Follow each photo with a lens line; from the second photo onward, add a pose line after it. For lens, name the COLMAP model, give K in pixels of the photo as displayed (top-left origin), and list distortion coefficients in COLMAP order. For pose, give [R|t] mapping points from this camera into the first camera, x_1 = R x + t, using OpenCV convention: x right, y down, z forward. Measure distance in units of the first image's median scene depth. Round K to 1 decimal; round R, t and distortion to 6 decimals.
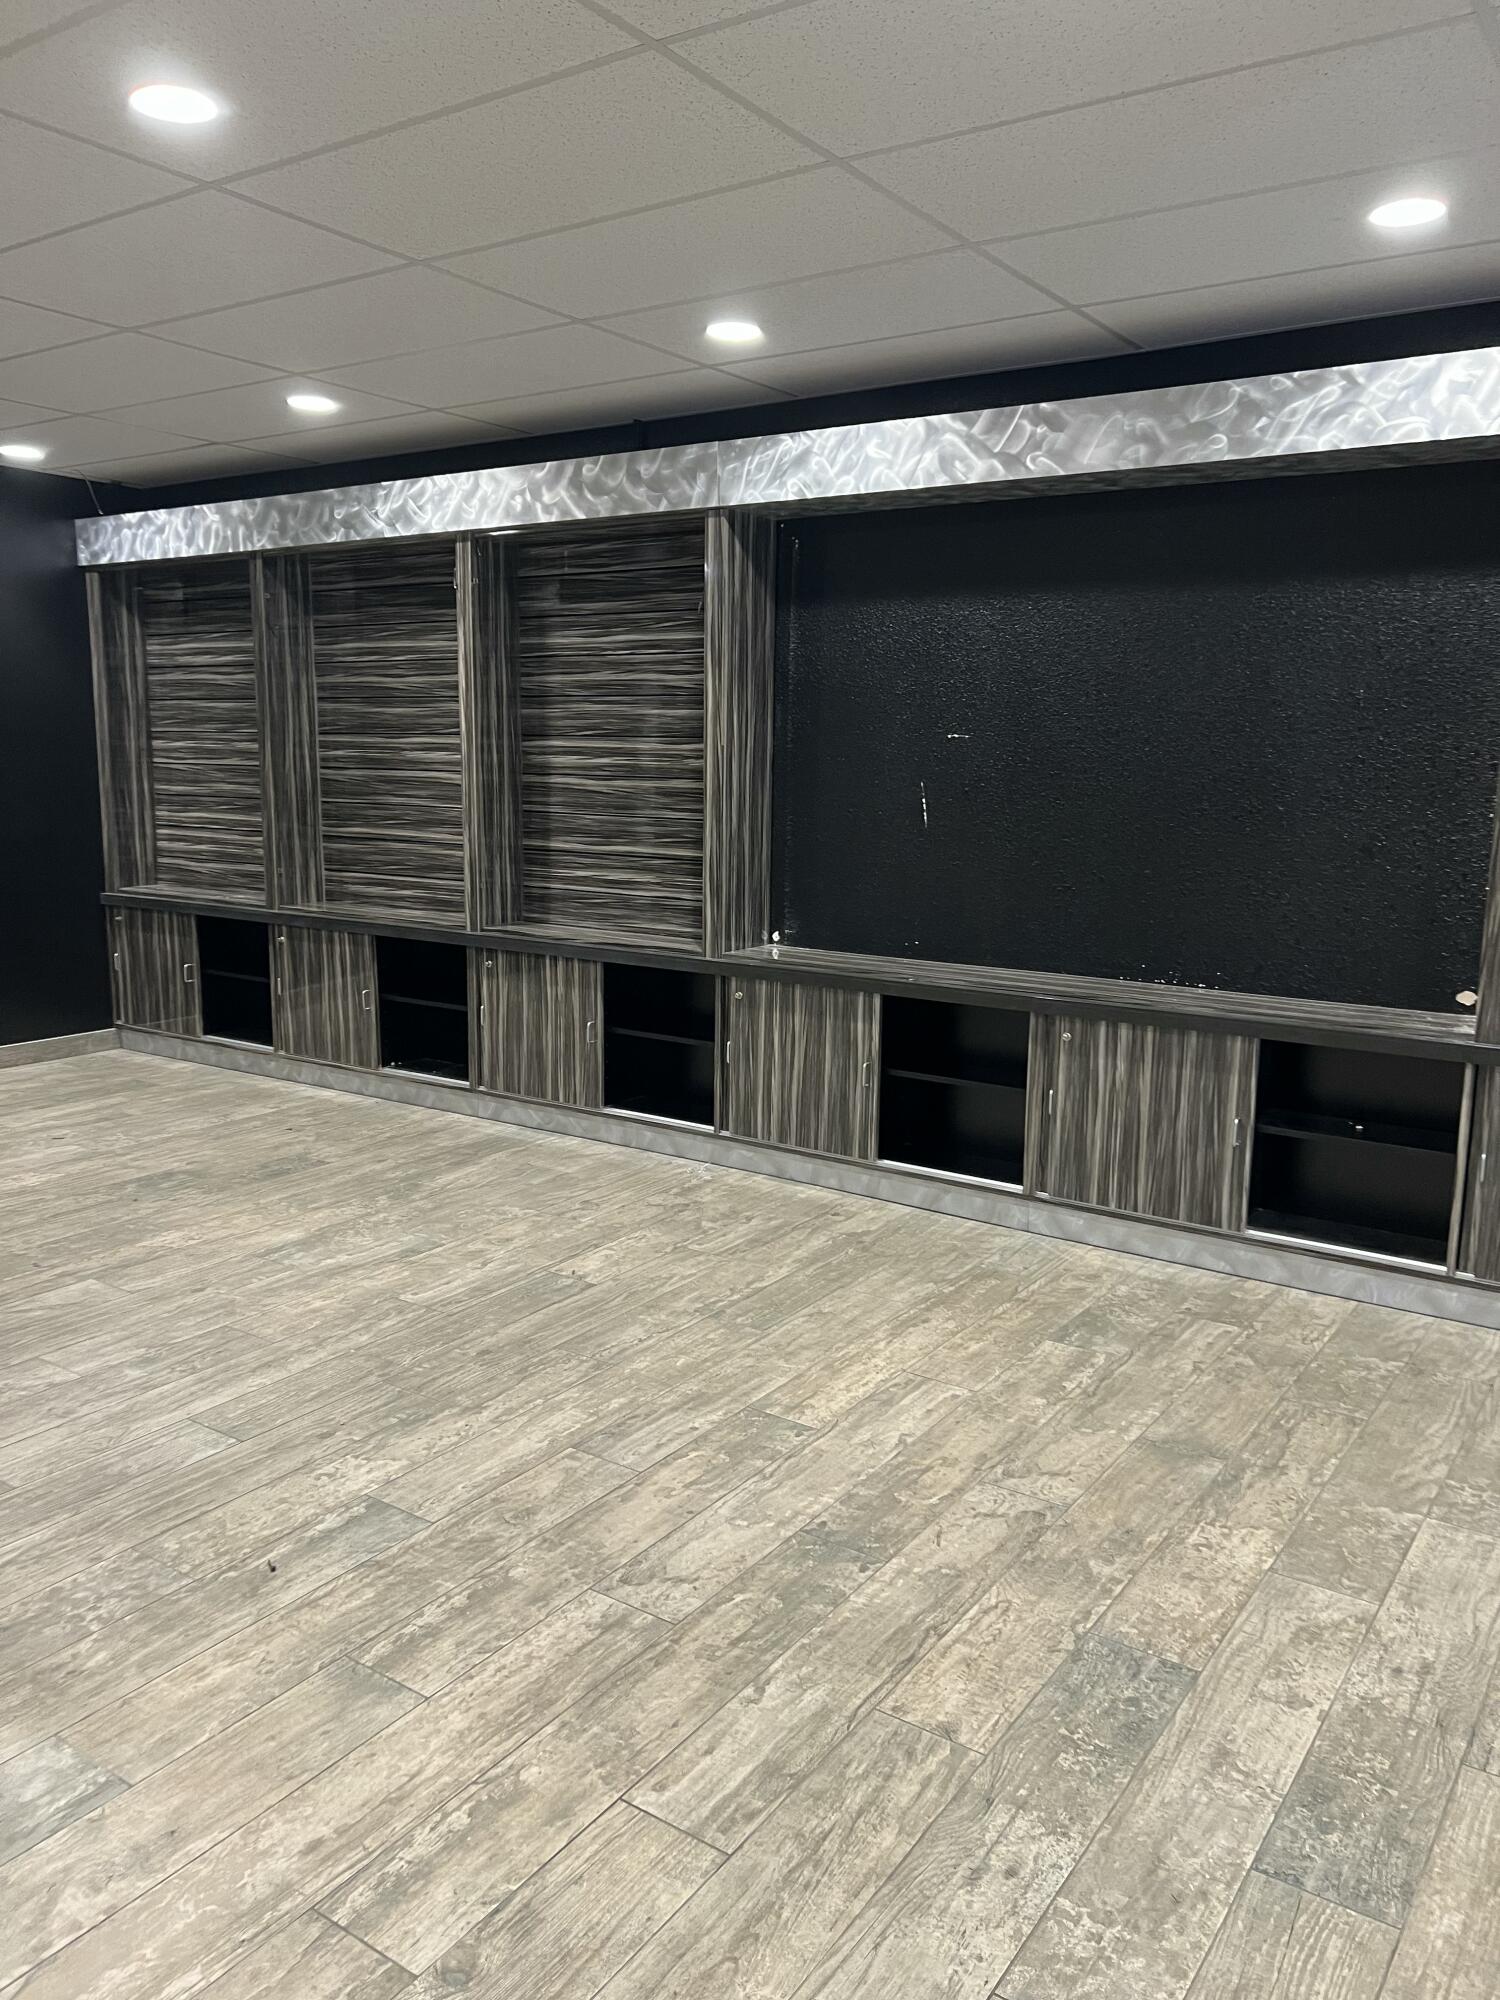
lens RADIAL K [[1509.6, 0, 785.2], [0, 1509.6, 997.8], [0, 0, 1]] dist [0.039072, -0.156381]
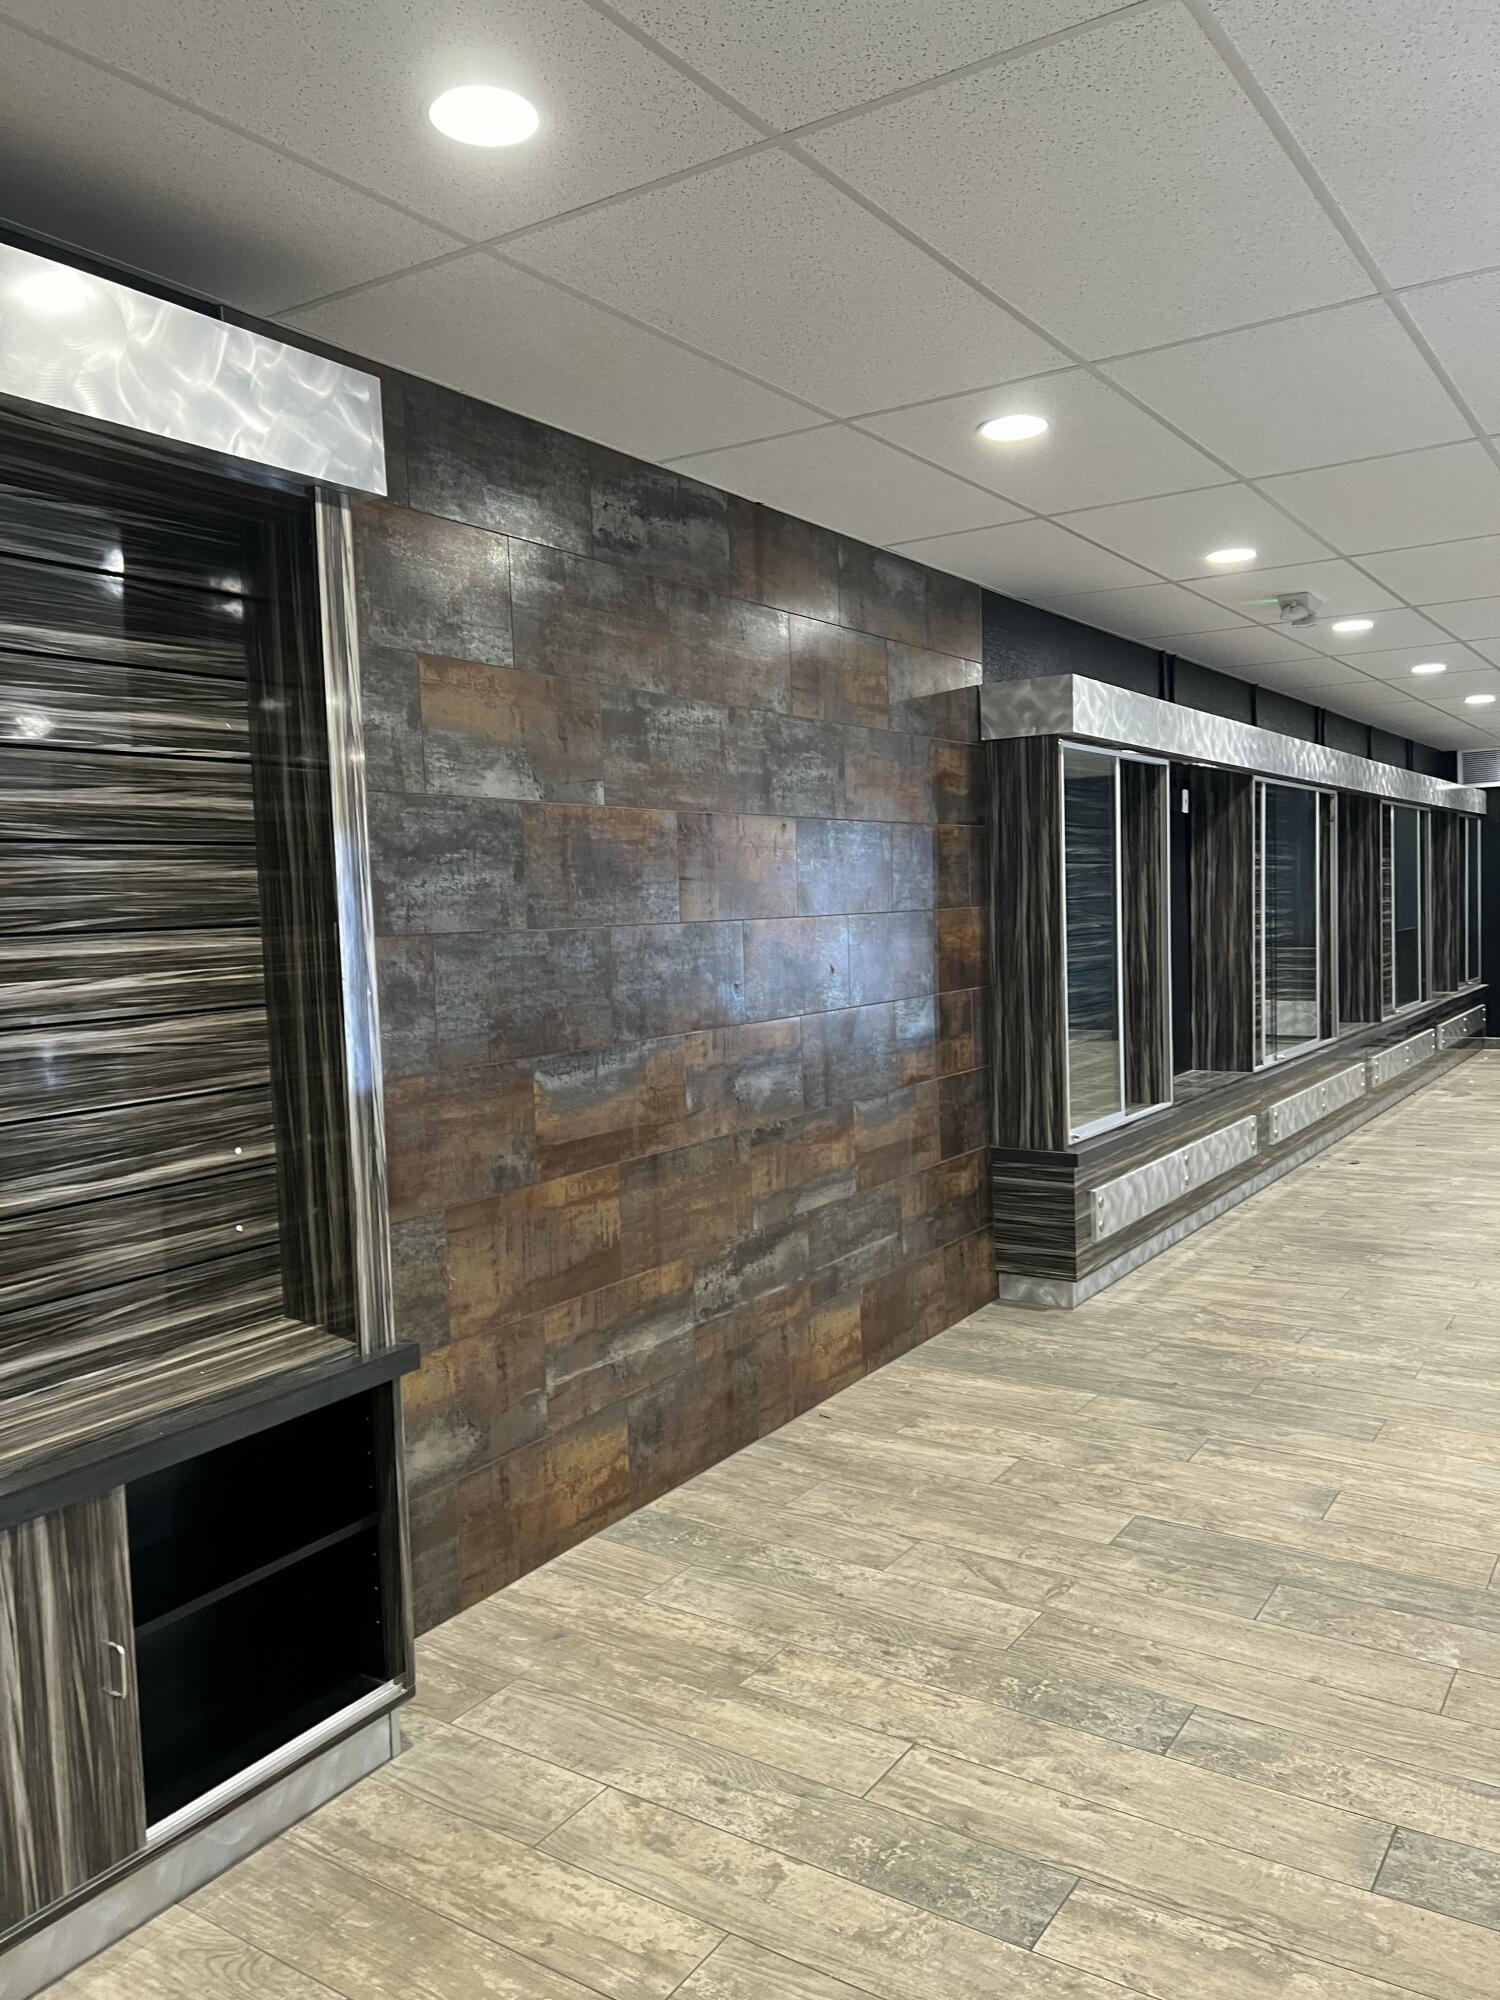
lens RADIAL K [[1538.5, 0, 794.8], [0, 1538.5, 1003.0], [0, 0, 1]] dist [0.122071, -0.162245]
pose [[-0.005038, -0.085174, 0.996353, -0.517736], [0.196282, 0.976899, 0.084504, -0.134744], [-0.980534, 0.195992, 0.011797, 0.713053]]
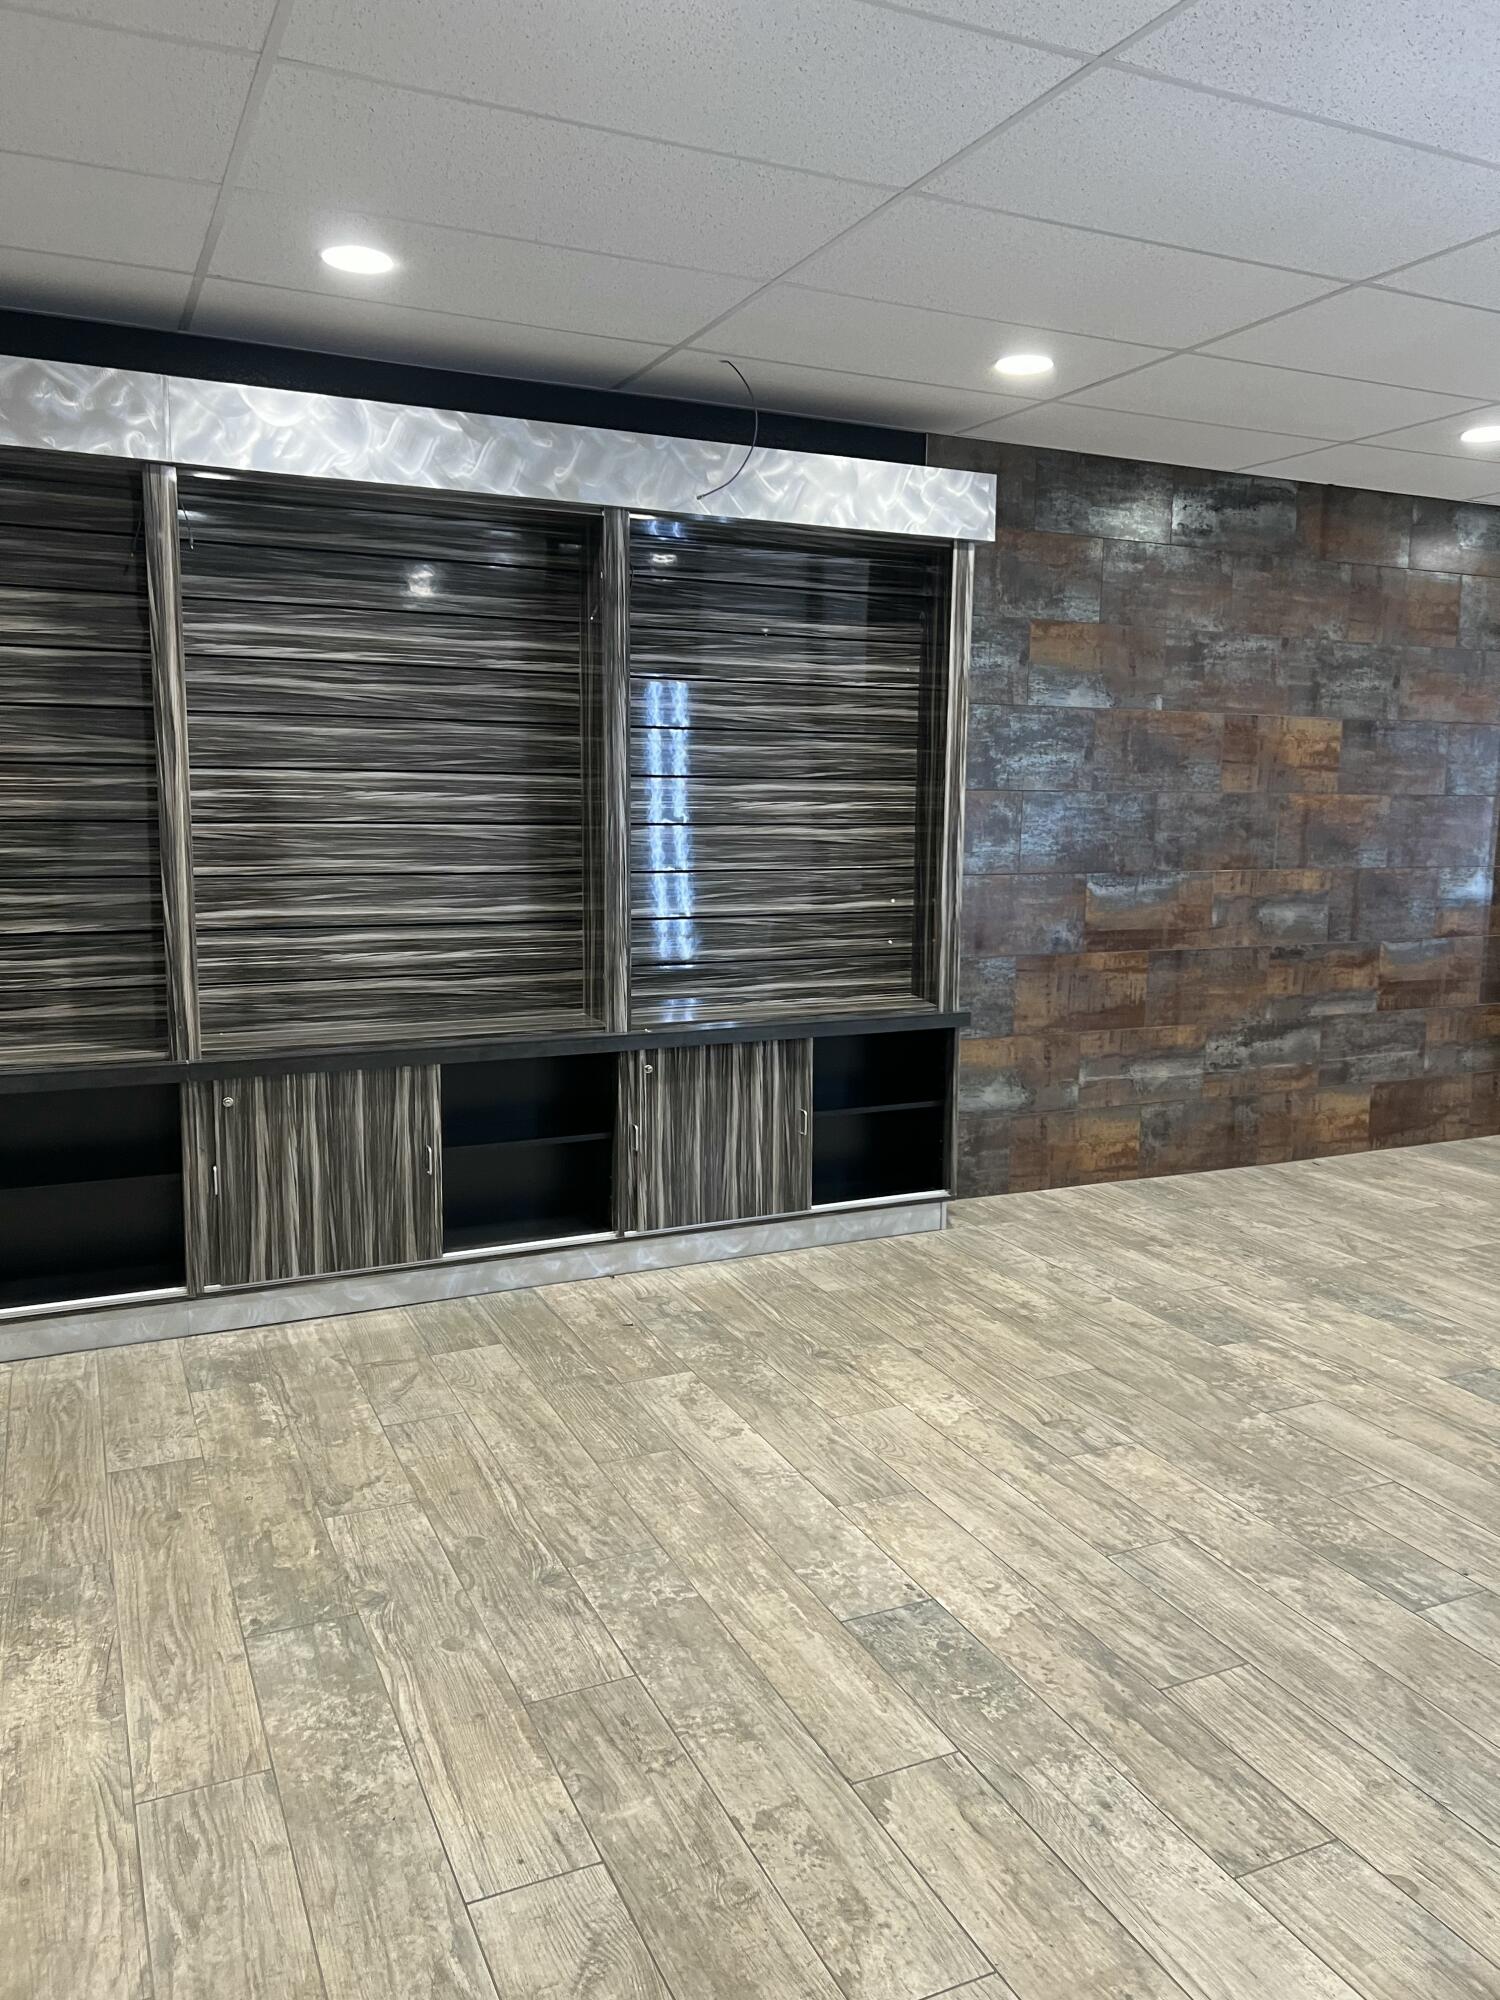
lens RADIAL K [[1509.6, 0, 785.2], [0, 1509.6, 997.8], [0, 0, 1]] dist [0.039072, -0.156381]
pose [[0.509044, -0.132057, 0.850550, -0.794760], [0.141208, 0.987585, 0.068821, -0.100020], [-0.849078, 0.085072, 0.521372, 0.517987]]
